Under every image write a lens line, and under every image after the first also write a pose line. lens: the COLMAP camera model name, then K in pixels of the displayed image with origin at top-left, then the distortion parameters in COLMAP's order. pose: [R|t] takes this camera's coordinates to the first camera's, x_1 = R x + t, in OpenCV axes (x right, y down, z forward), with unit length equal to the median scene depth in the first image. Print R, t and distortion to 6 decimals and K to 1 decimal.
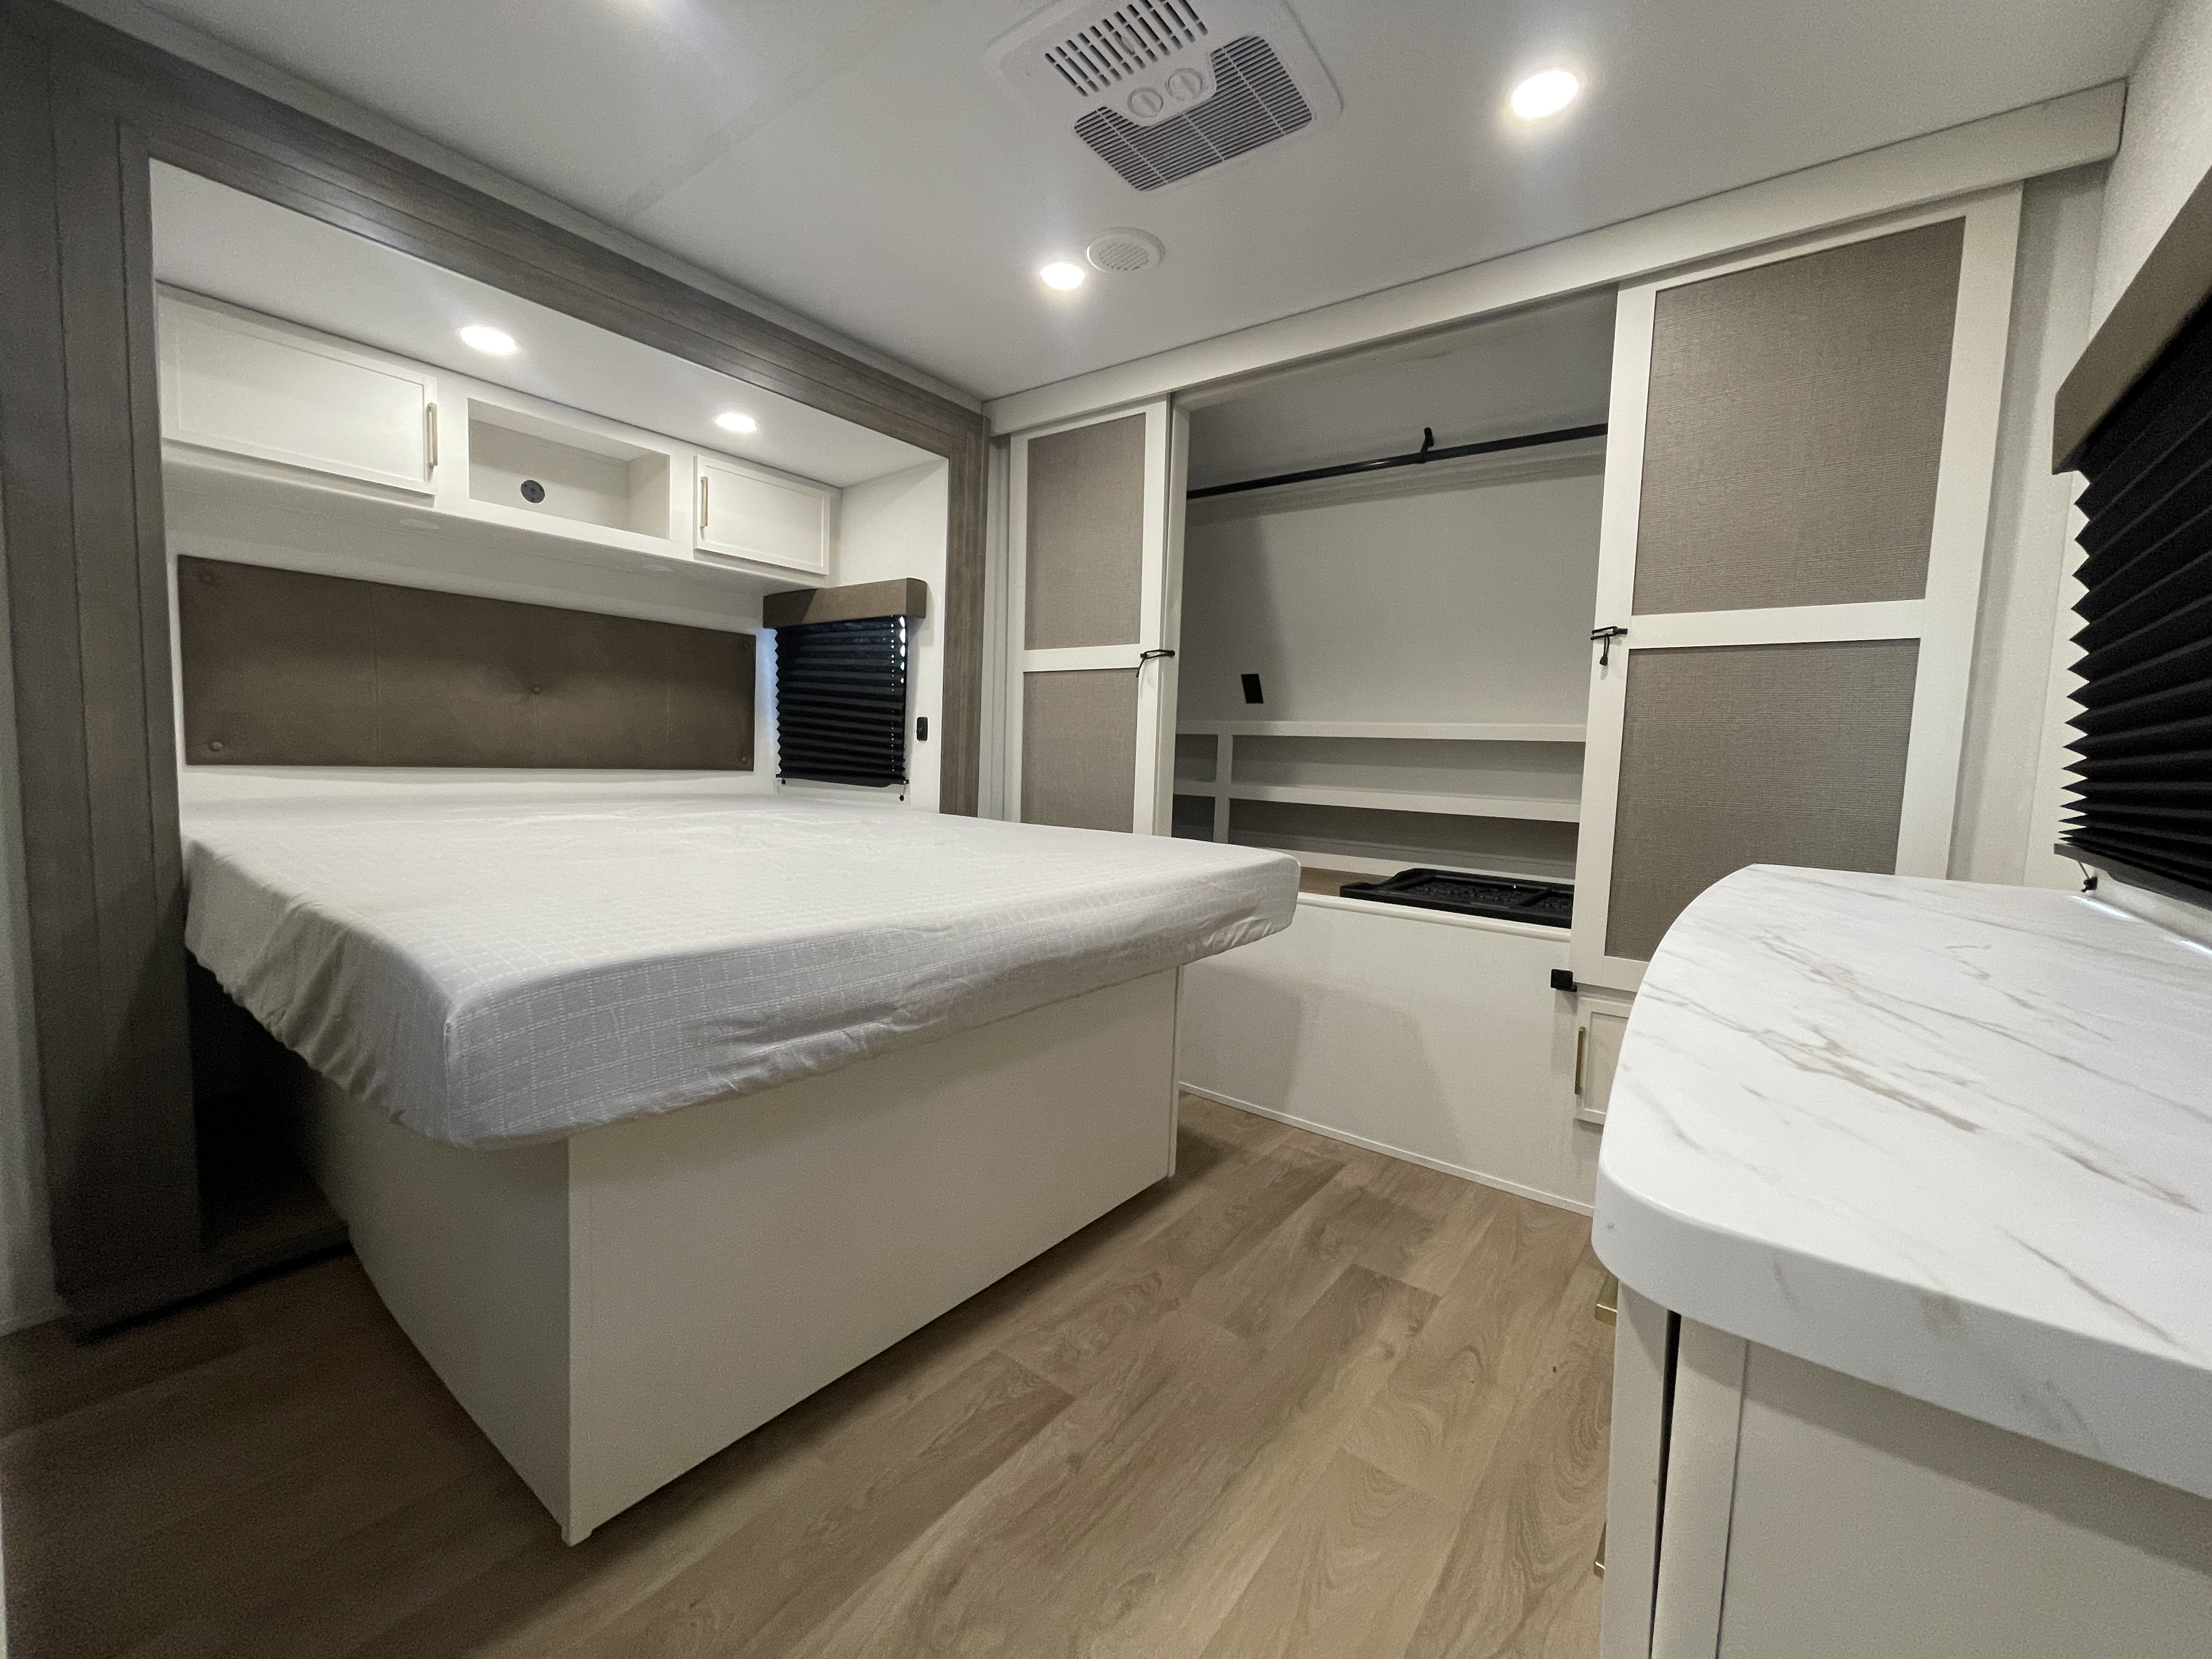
lens RADIAL K [[898.4, 0, 1098.6], [0, 898.4, 824.1], [0, 0, 1]] dist [0.000976, 0.000373]
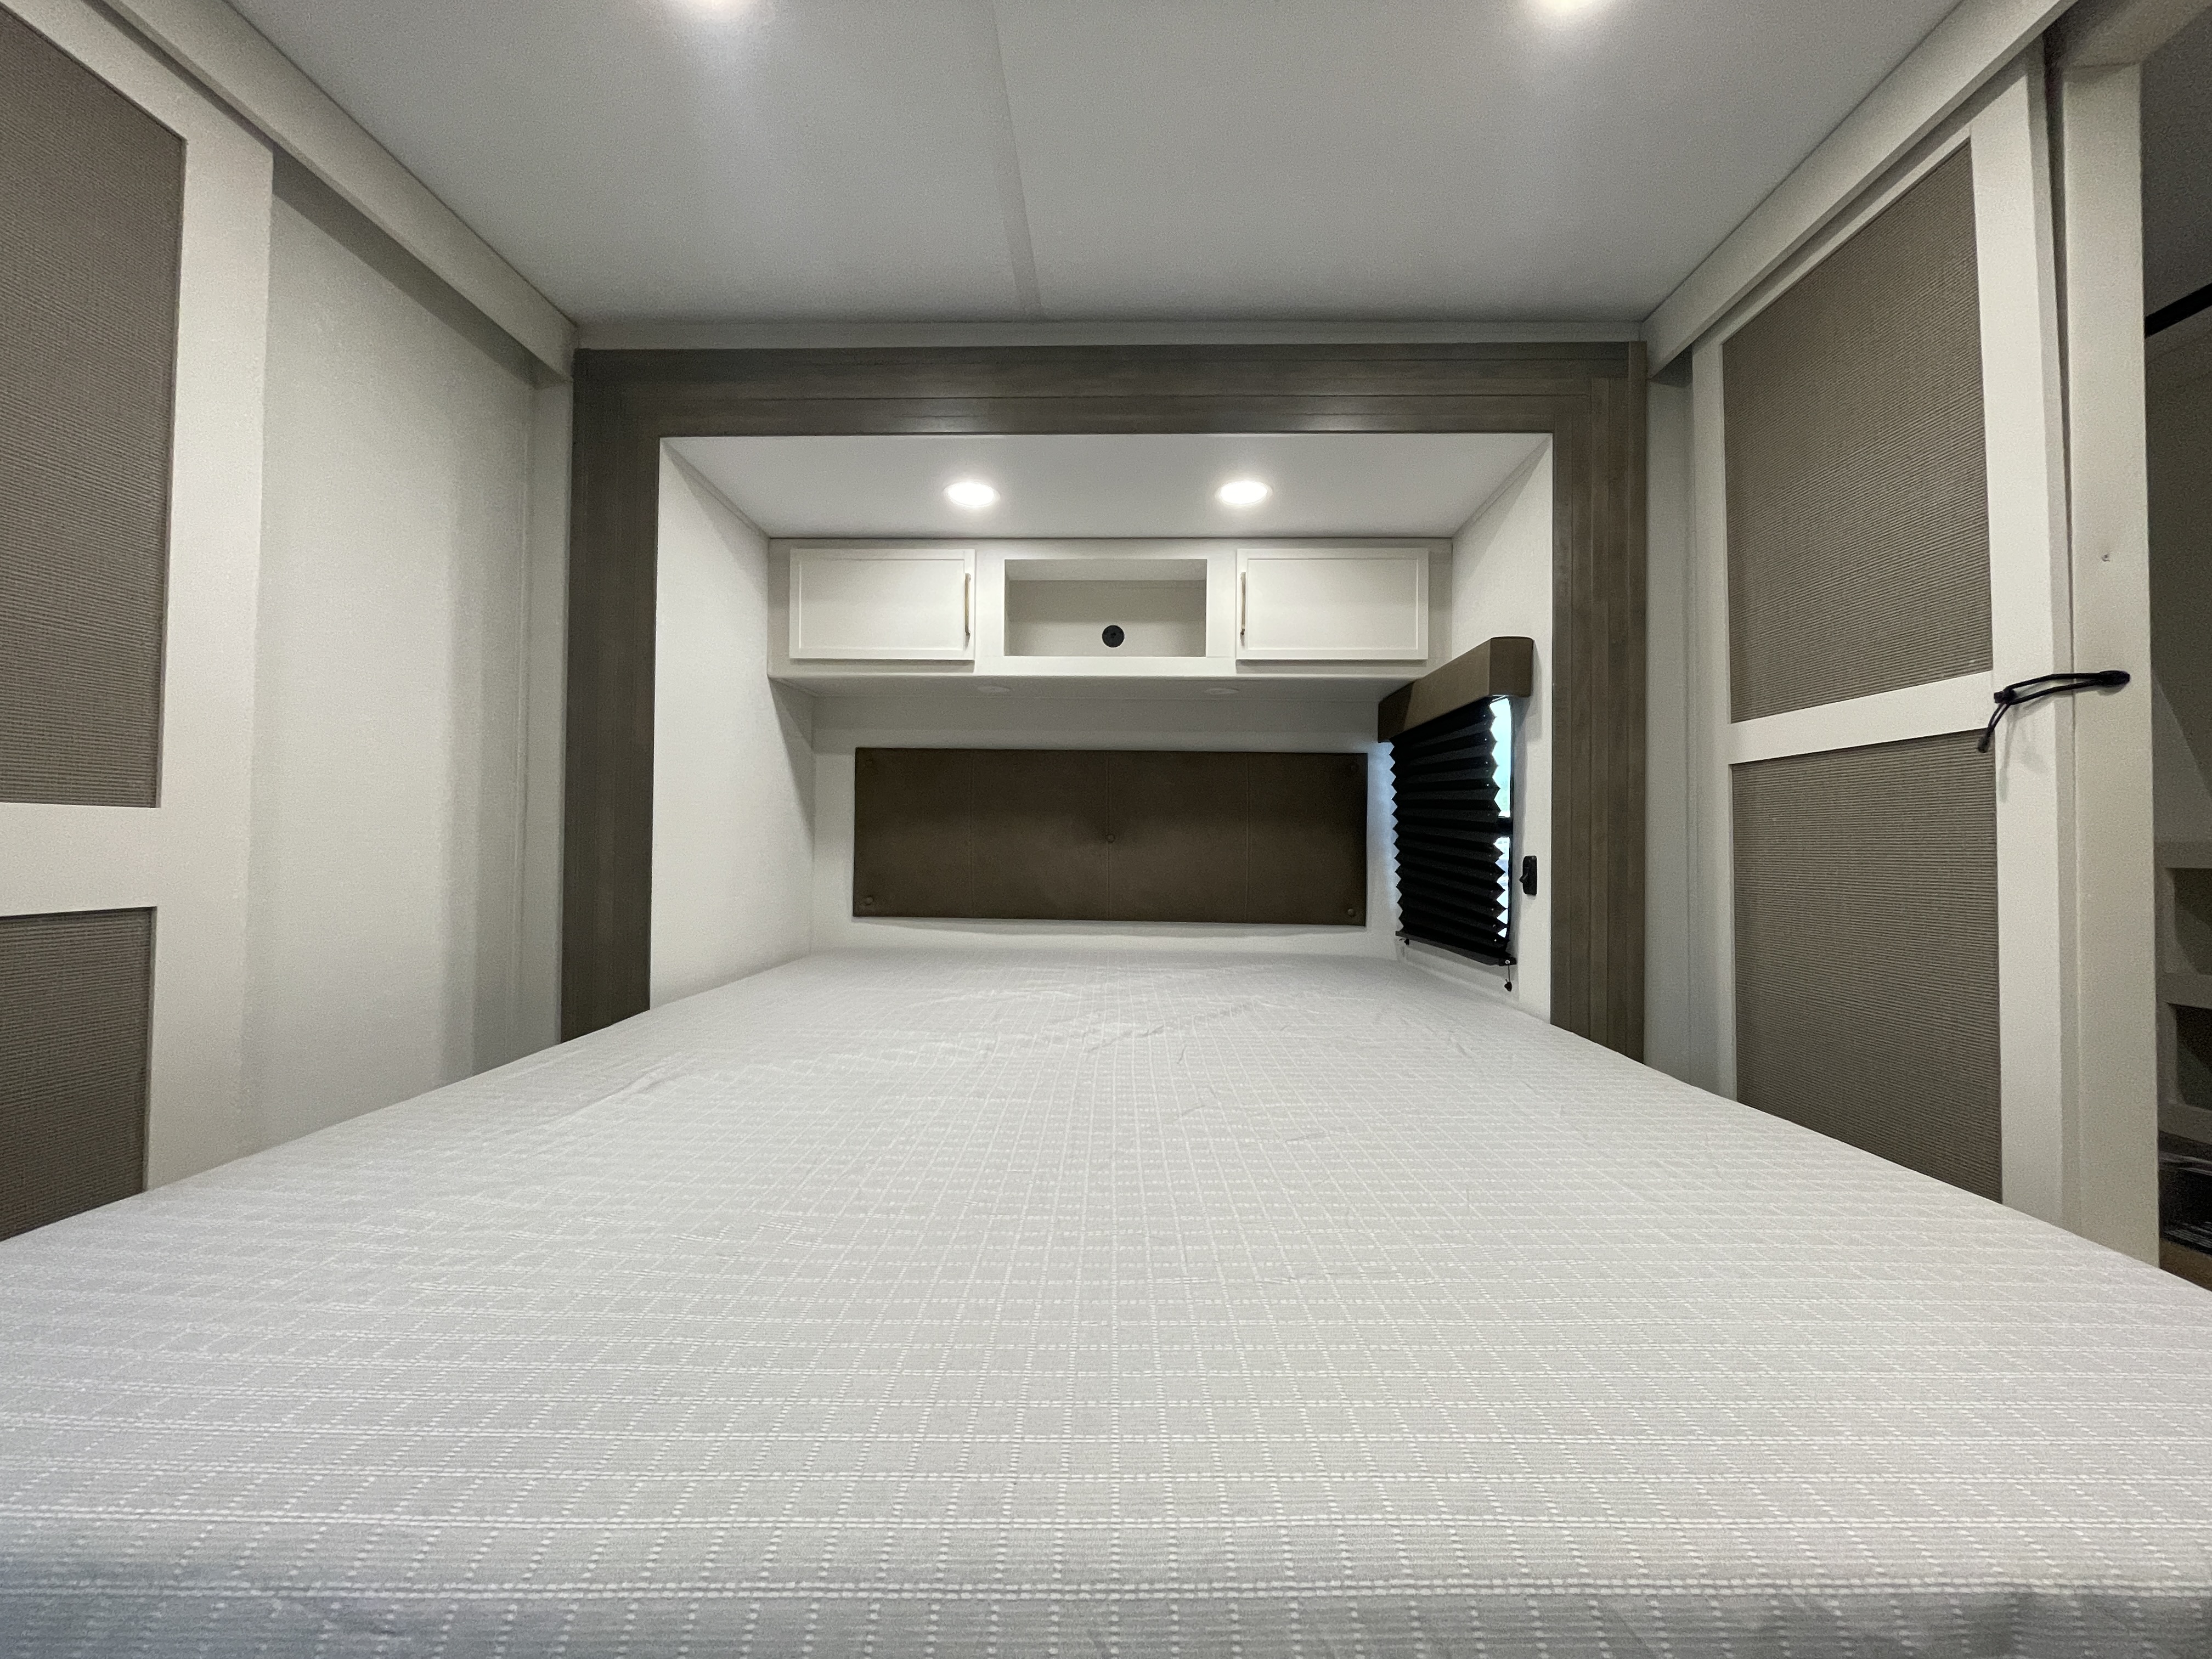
lens RADIAL K [[898.4, 0, 1098.6], [0, 898.4, 824.1], [0, 0, 1]] dist [0.000976, 0.000373]
pose [[0.589712, -0.052512, -0.805904, 0.126181], [-0.053686, 0.993128, -0.103995, -0.063324], [0.805827, 0.104593, 0.582840, 0.419280]]
